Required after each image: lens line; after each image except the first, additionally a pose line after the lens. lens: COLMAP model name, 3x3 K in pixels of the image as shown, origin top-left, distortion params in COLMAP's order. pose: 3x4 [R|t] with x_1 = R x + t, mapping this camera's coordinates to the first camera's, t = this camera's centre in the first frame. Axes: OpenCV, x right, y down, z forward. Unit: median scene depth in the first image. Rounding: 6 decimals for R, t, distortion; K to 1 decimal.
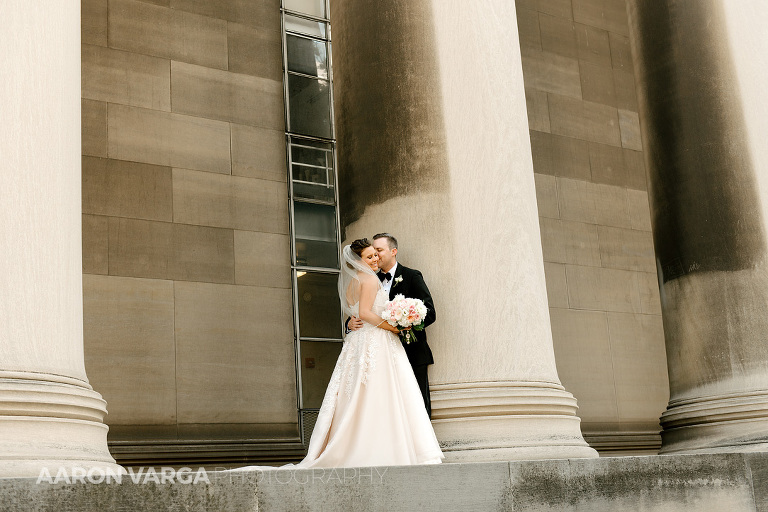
lens RADIAL K [[1049.6, 0, 384.0], [0, 1049.6, 256.0], [0, 0, 1]] dist [-0.011740, 0.004284]
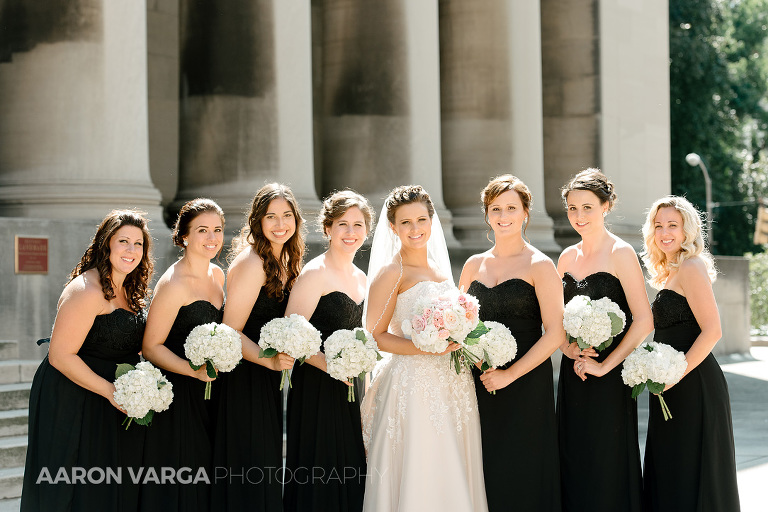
lens RADIAL K [[1049.6, 0, 384.0], [0, 1049.6, 256.0], [0, 0, 1]] dist [-0.011740, 0.004284]
pose [[0.872890, 0.056803, 0.484599, -0.125640], [-0.155532, 0.973781, 0.166011, -0.035002], [-0.462464, -0.220280, 0.858839, -0.199251]]
